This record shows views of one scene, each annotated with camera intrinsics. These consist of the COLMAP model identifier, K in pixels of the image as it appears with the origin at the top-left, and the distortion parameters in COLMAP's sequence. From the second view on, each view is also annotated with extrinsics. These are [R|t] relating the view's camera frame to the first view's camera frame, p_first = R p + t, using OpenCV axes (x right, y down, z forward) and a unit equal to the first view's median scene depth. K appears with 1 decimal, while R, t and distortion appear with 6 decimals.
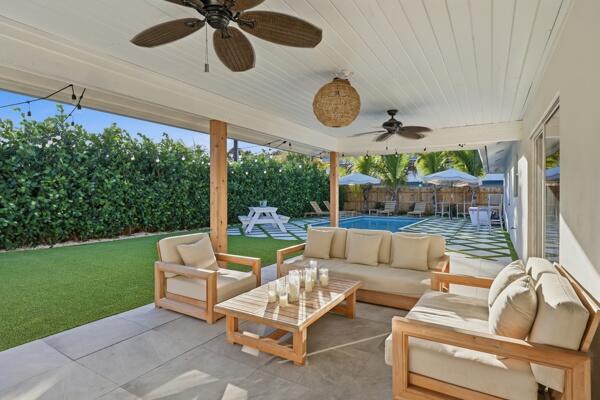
lens RADIAL K [[312.5, 0, 300.0], [0, 312.5, 200.0], [0, 0, 1]] dist [-0.000695, -0.000118]
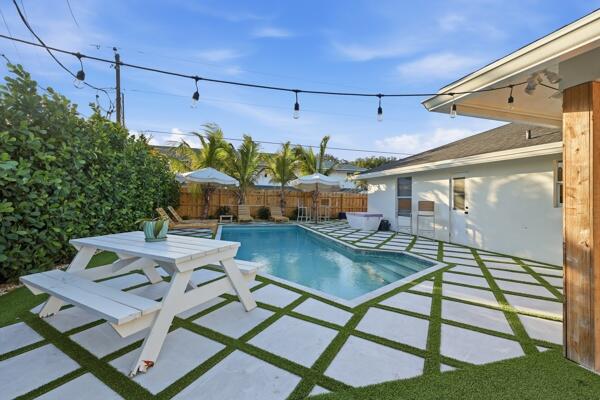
lens RADIAL K [[245.7, 0, 300.1], [0, 245.7, 195.9], [0, 0, 1]] dist [-0.000826, -0.000128]
pose [[0.663163, 0.020801, 0.748186, -0.314649], [-0.007298, 0.999746, -0.021327, -0.026083], [-0.748439, 0.008683, 0.663147, 1.077504]]
